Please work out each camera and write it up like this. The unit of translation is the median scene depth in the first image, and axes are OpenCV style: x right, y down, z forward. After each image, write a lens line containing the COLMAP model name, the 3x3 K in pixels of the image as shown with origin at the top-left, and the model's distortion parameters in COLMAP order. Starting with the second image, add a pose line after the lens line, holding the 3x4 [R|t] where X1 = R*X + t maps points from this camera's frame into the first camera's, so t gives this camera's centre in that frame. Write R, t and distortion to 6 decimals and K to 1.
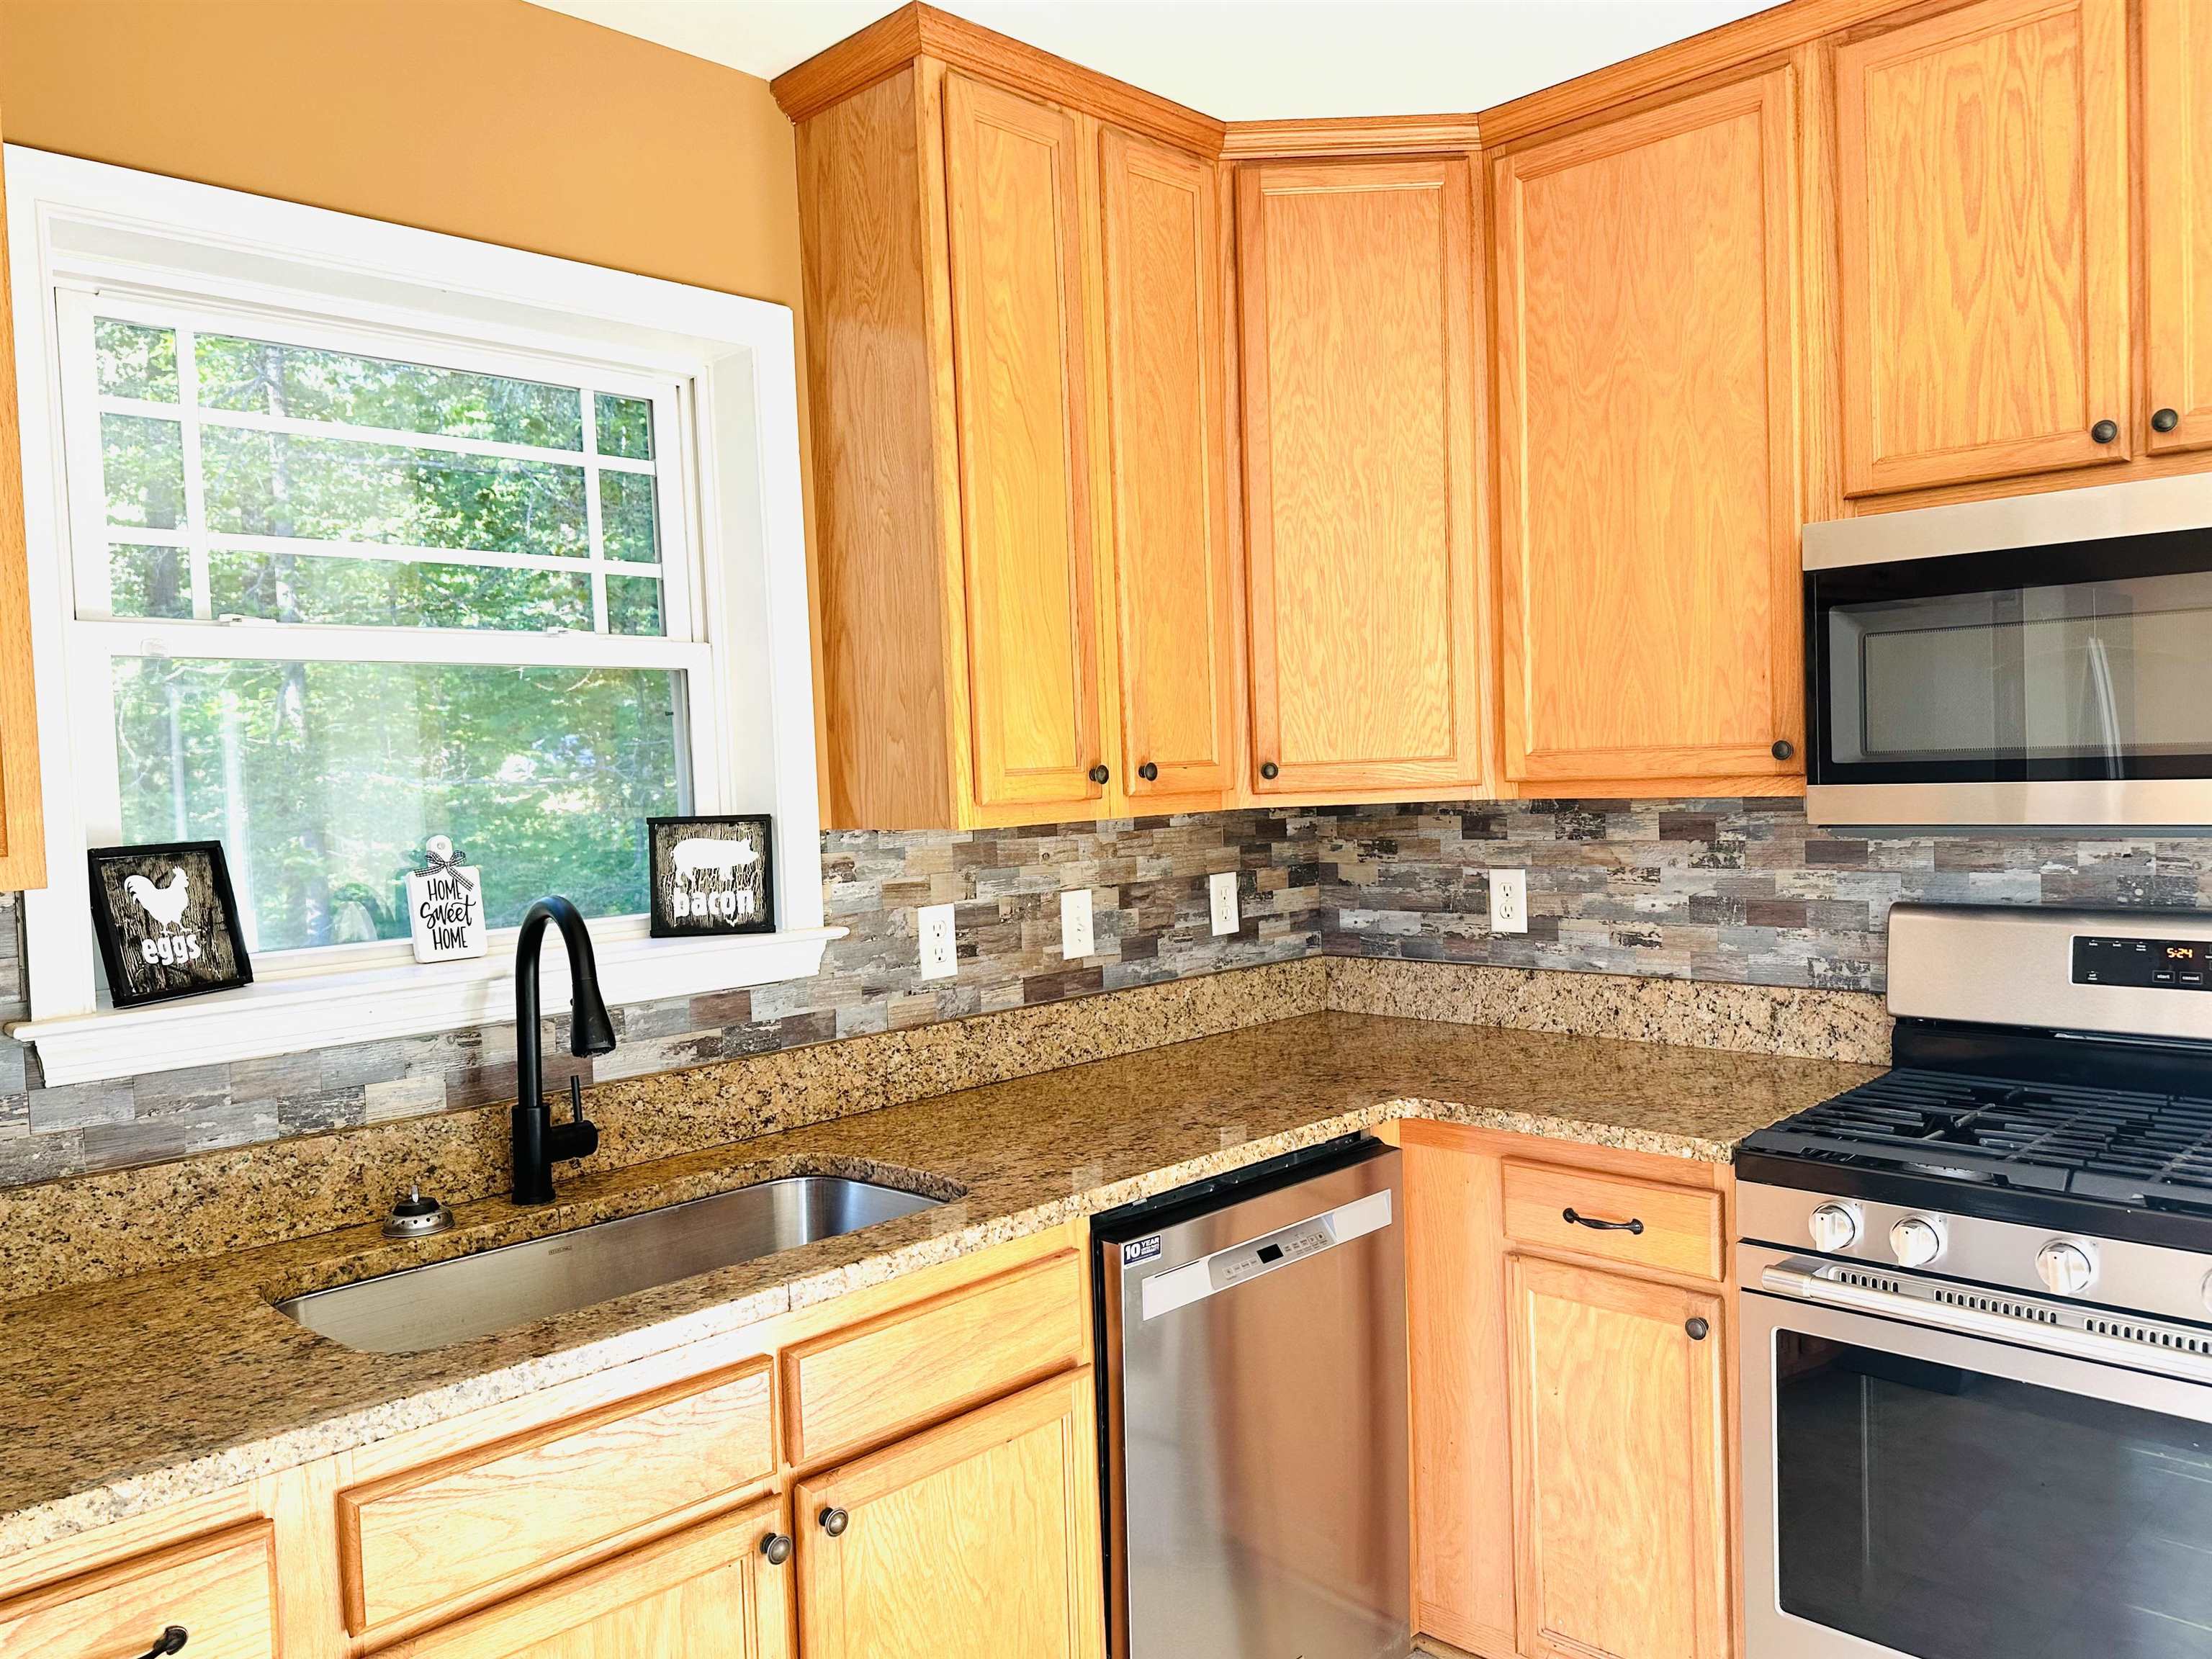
lens RADIAL K [[1572.6, 0, 1120.8], [0, 1572.6, 828.7], [0, 0, 1]] dist [0.166260, -0.332174]
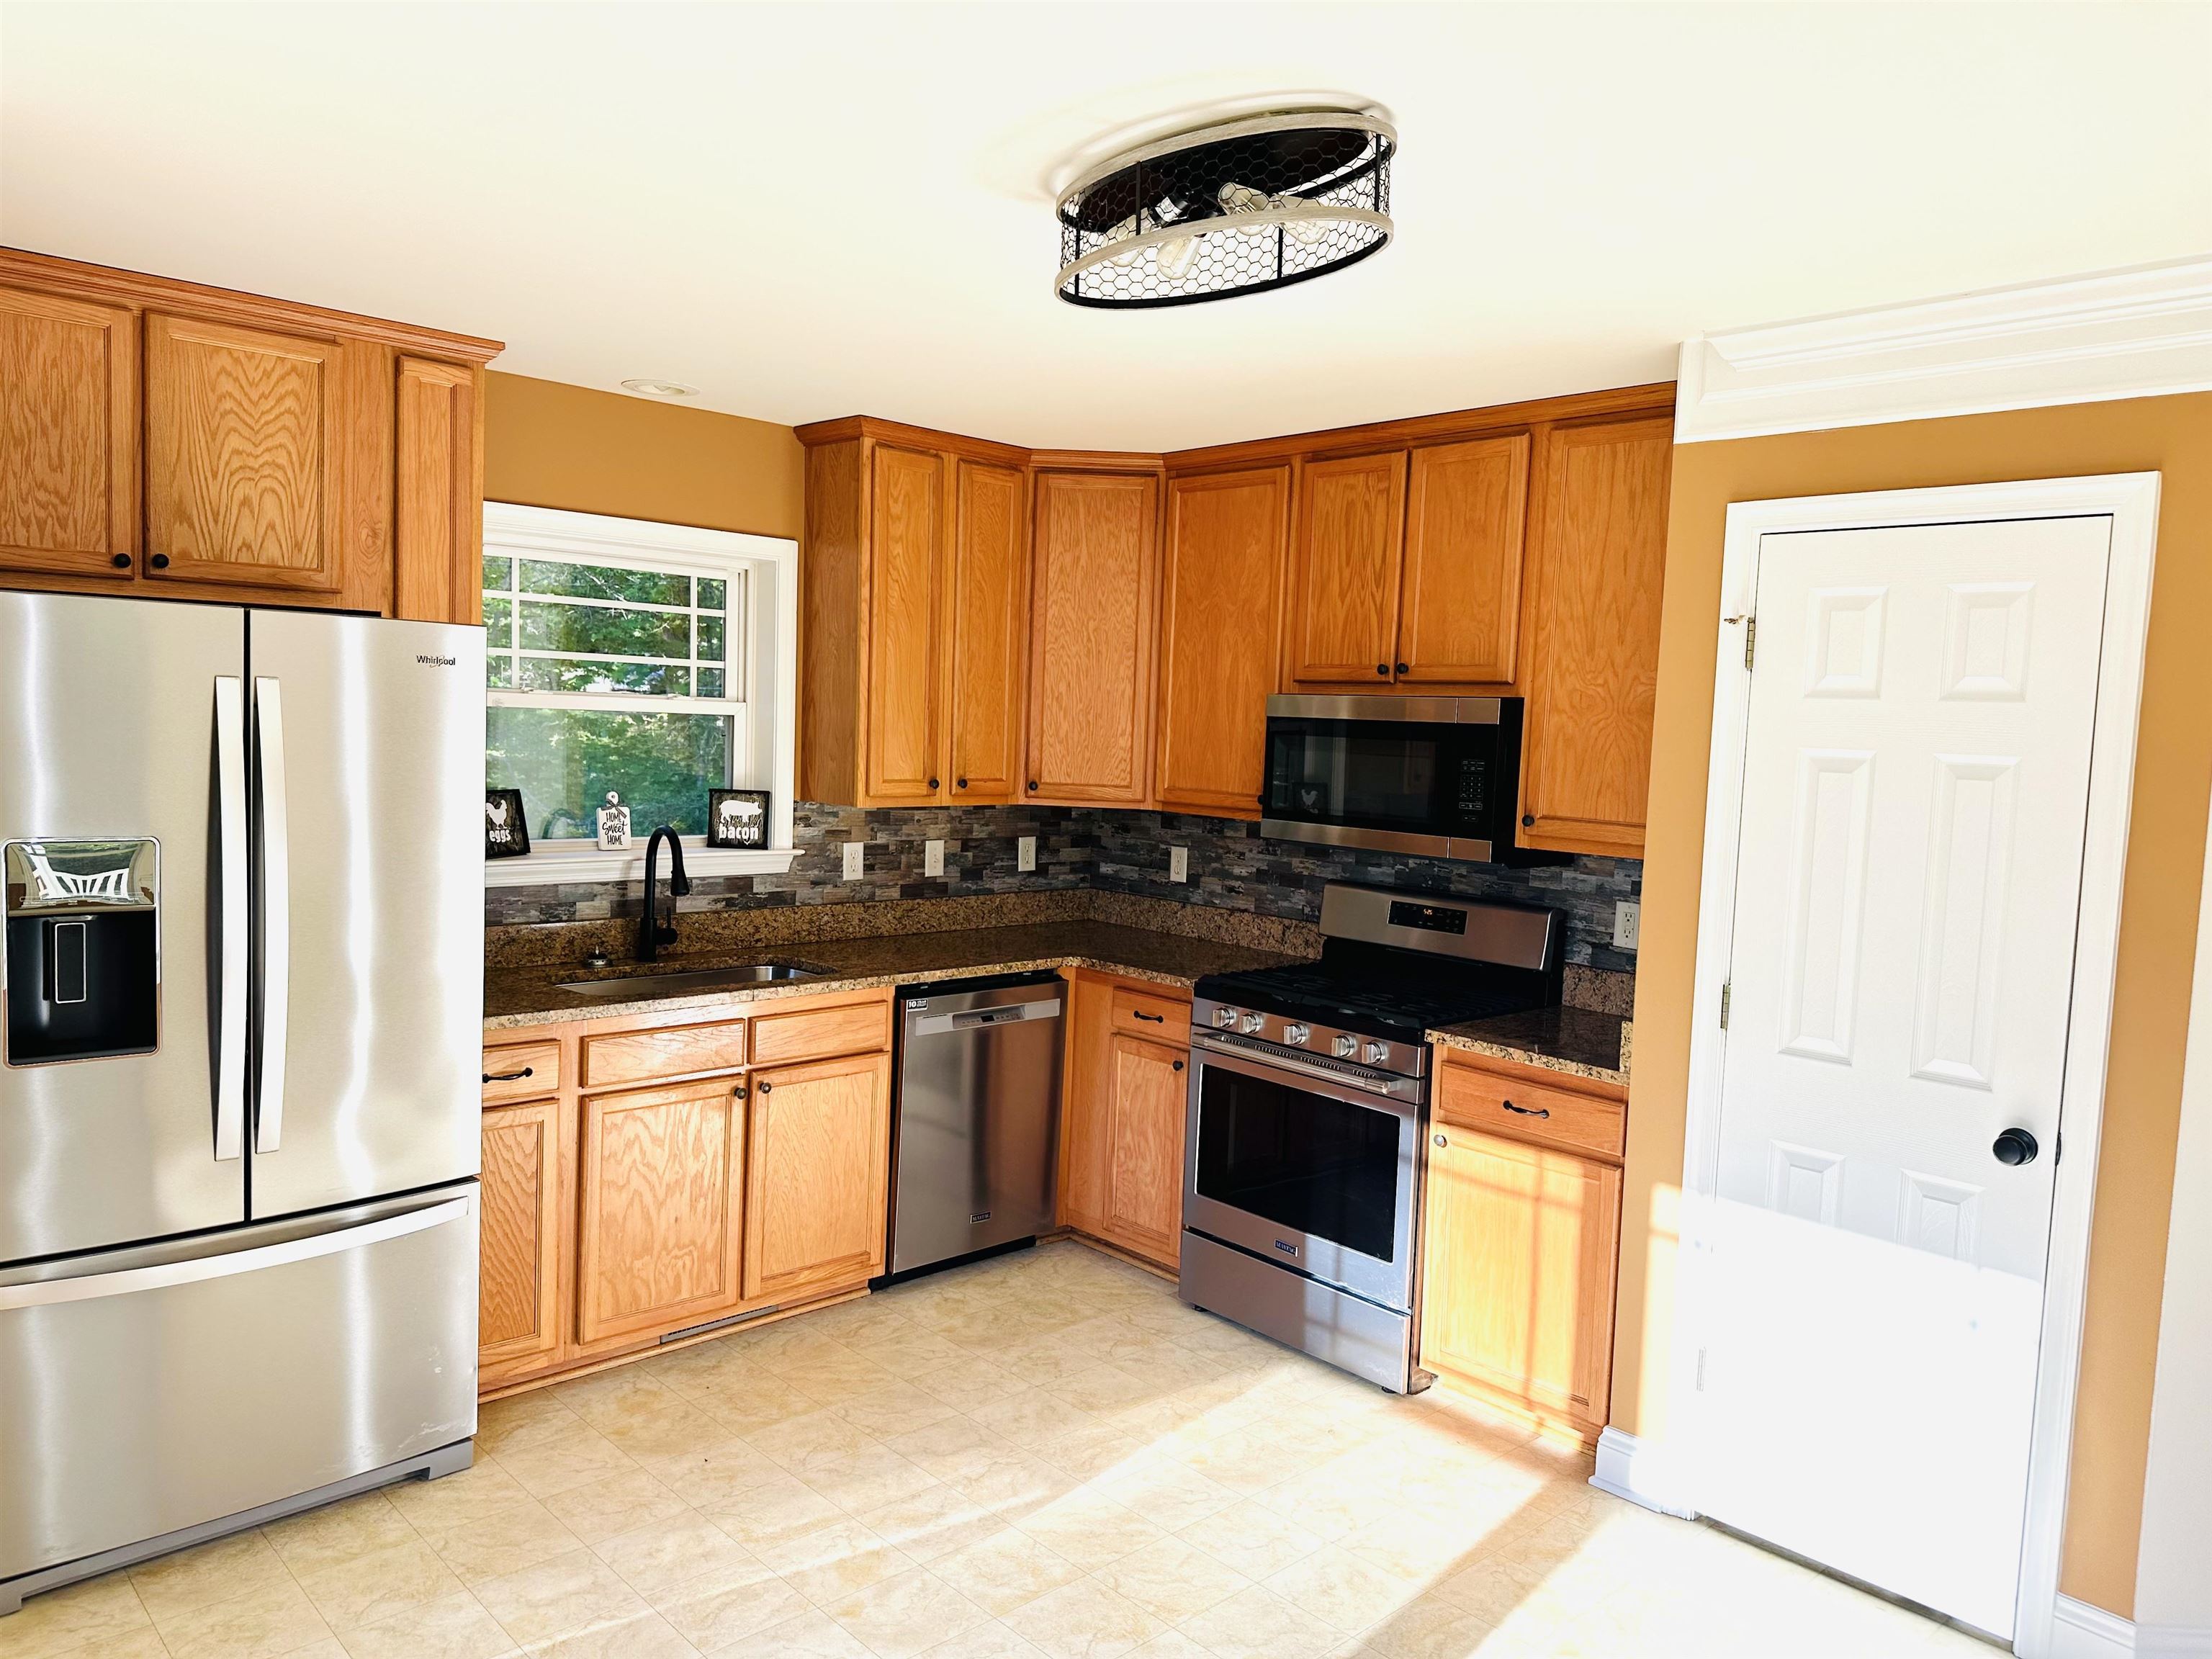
lens RADIAL K [[1534.1, 0, 1106.0], [0, 1534.1, 829.5], [0, 0, 1]] dist [0.173419, -0.332503]
pose [[0.996314, 0.078574, -0.034413, 0.271277], [-0.077309, 0.996333, 0.036661, -0.064178], [0.037168, -0.033866, 0.998735, -0.930192]]
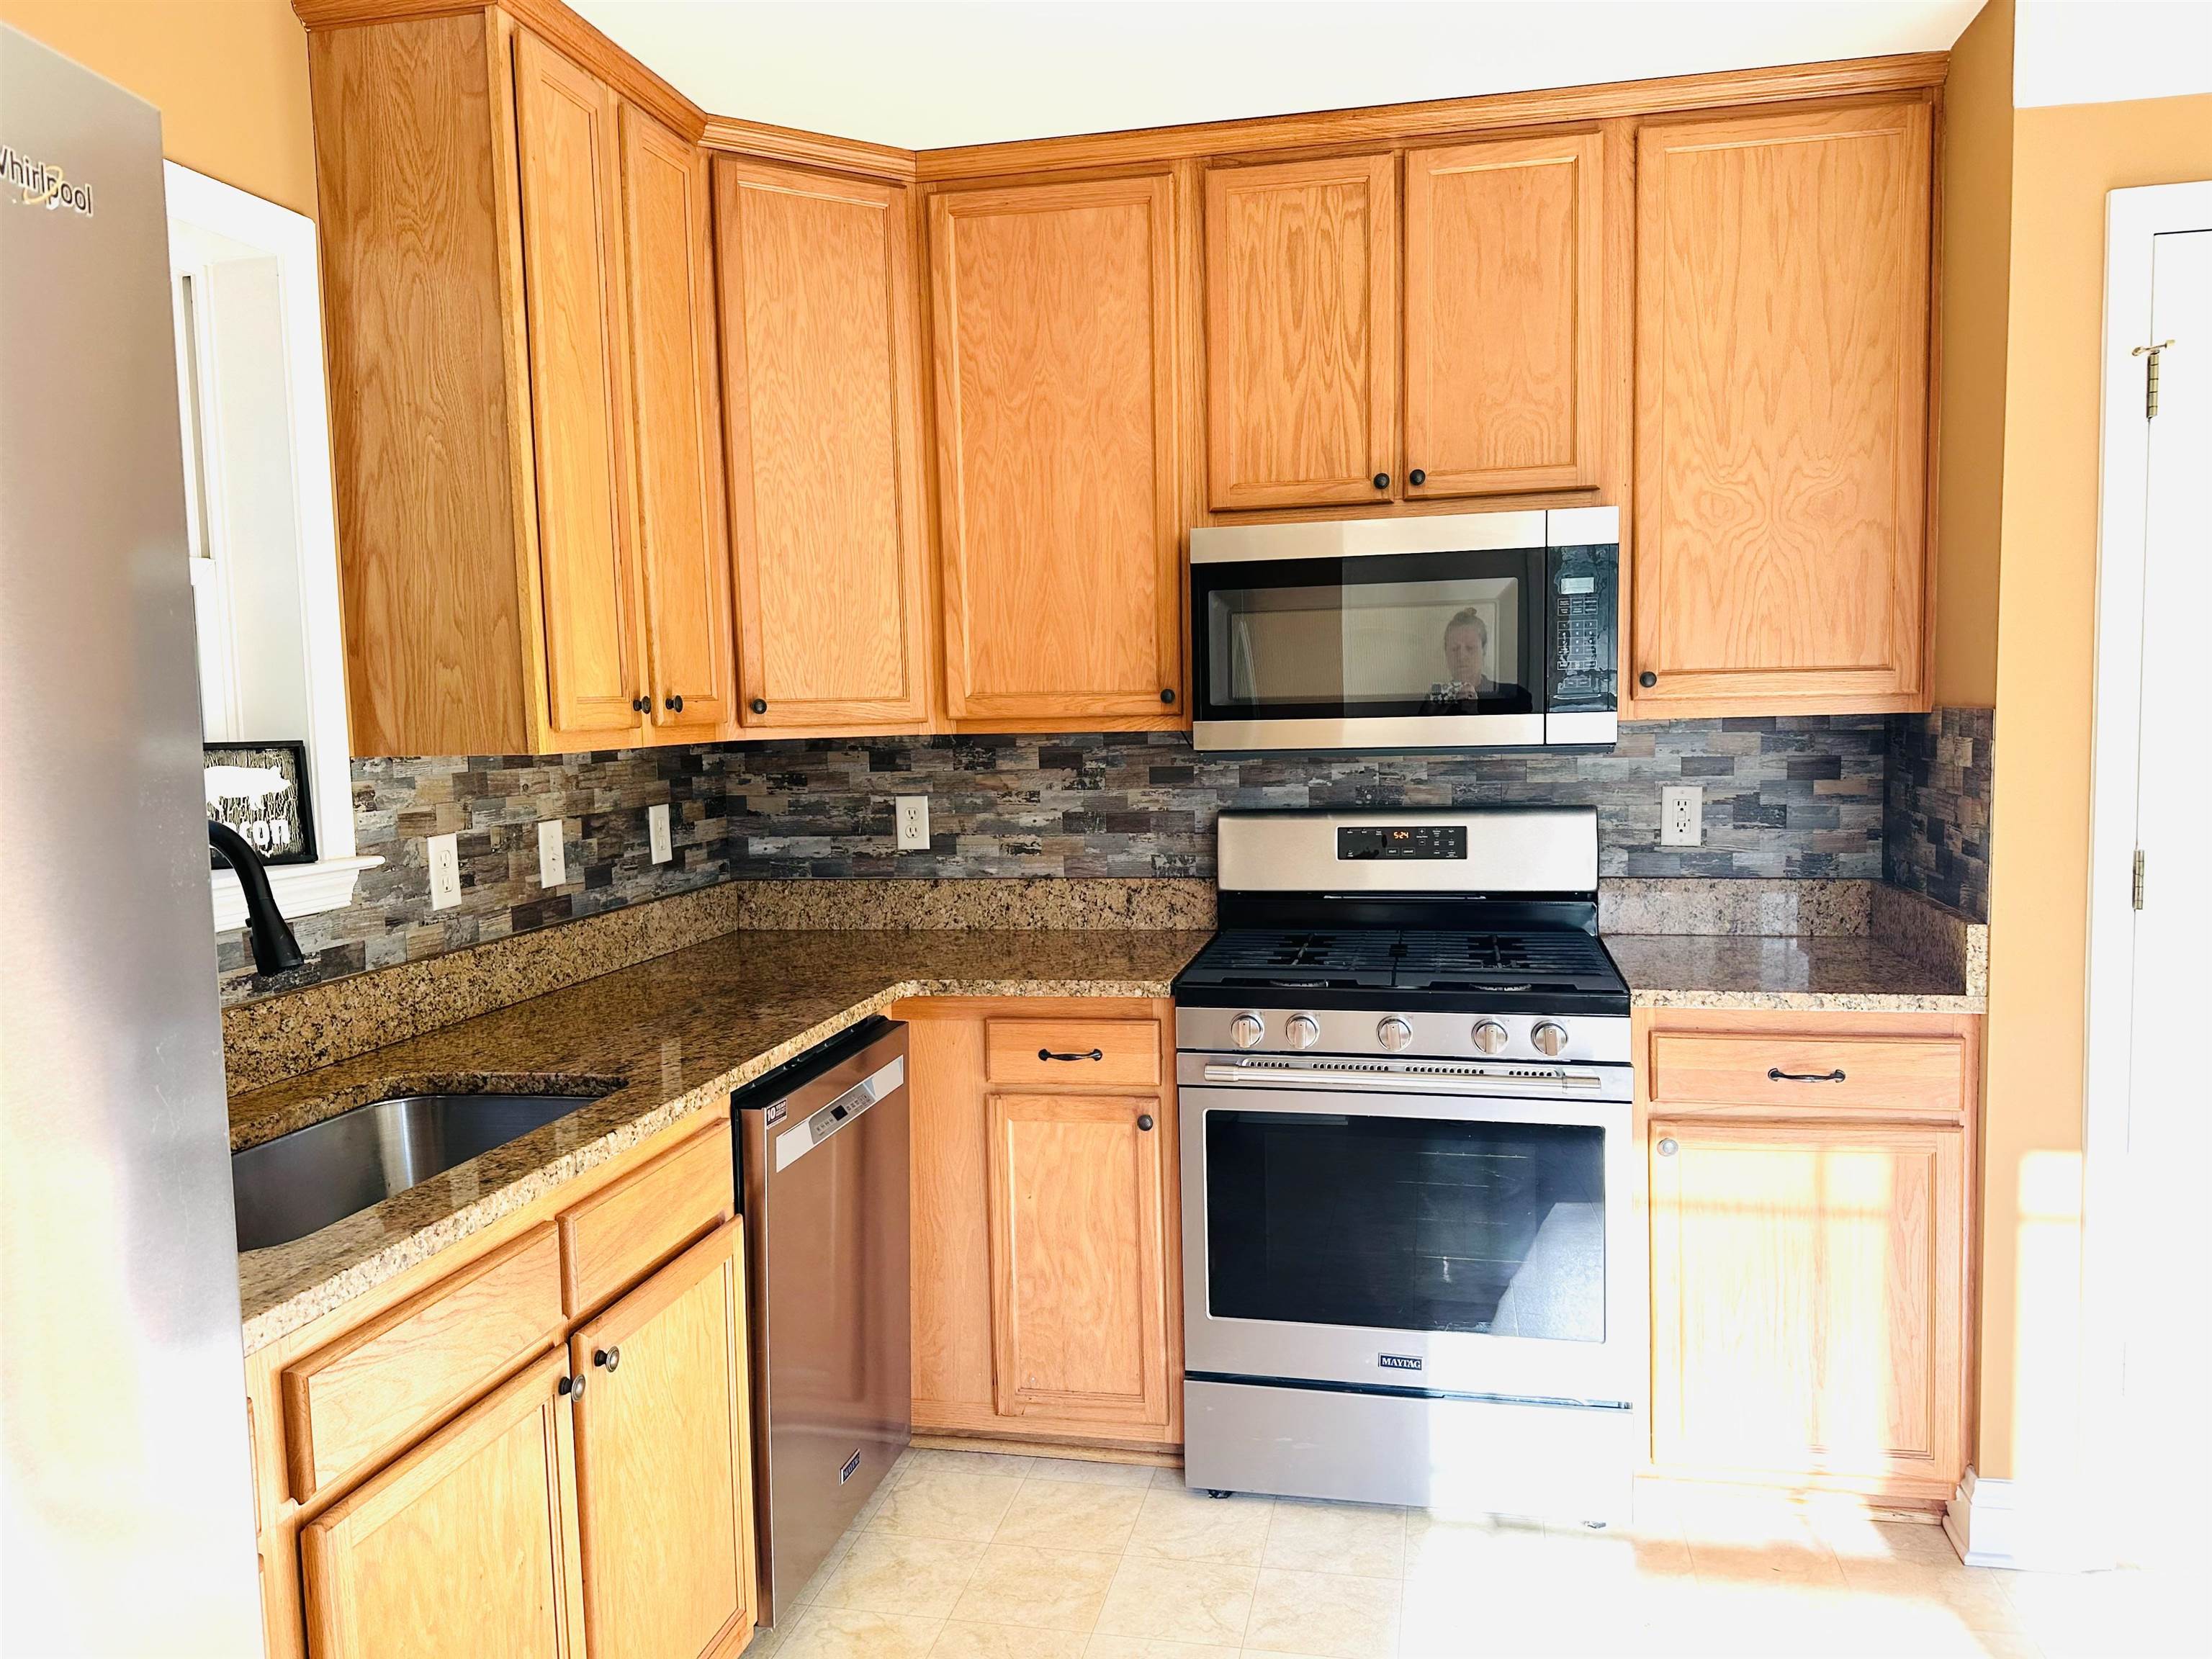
lens RADIAL K [[1572.6, 0, 1120.8], [0, 1572.6, 828.7], [0, 0, 1]] dist [0.166260, -0.332174]
pose [[0.840059, -0.027350, 0.541805, -0.325253], [0.014401, 0.999501, 0.028125, 0.023603], [-0.542303, -0.015824, 0.840034, -0.089147]]
